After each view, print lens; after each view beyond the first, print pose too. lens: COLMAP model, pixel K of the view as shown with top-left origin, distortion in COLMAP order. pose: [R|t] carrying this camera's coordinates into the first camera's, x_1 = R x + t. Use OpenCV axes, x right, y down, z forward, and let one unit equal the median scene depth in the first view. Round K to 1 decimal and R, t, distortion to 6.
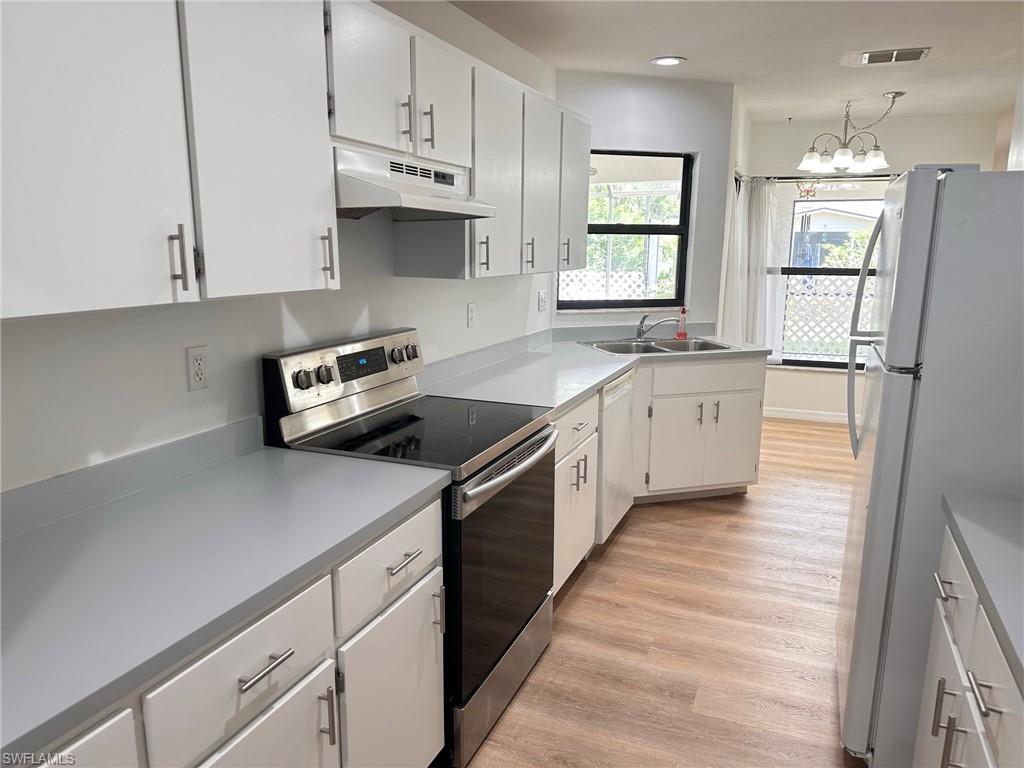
lens RADIAL K [[716.7, 0, 509.6], [0, 716.7, 391.9], [0, 0, 1]] dist [0.105748, -0.143905]
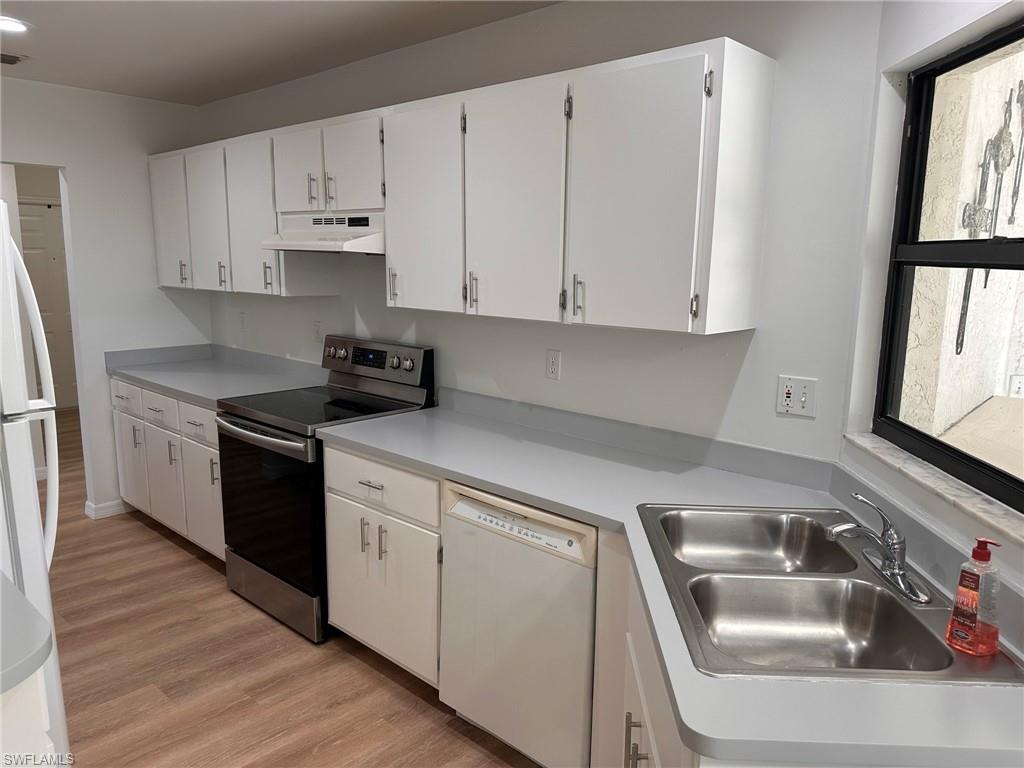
lens RADIAL K [[716.7, 0, 509.6], [0, 716.7, 391.9], [0, 0, 1]] dist [0.105748, -0.143905]
pose [[-0.345083, 0.157419, -0.925277, 0.991967], [-0.205367, 0.949281, 0.238095, -0.358472], [0.915829, 0.272184, -0.295252, 1.644628]]
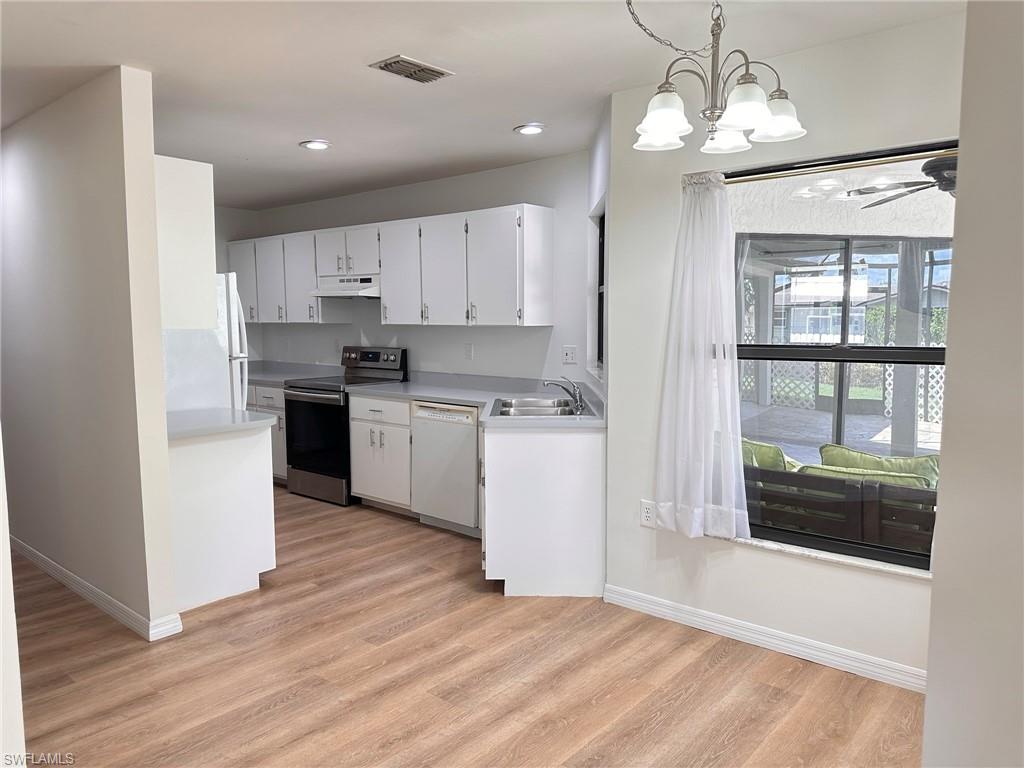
lens RADIAL K [[716.7, 0, 509.6], [0, 716.7, 391.9], [0, 0, 1]] dist [0.105748, -0.143905]
pose [[-0.312037, 0.088667, -0.945924, 1.943702], [-0.192627, 0.969052, 0.154378, -0.385813], [0.930338, 0.230382, -0.285300, 2.123284]]
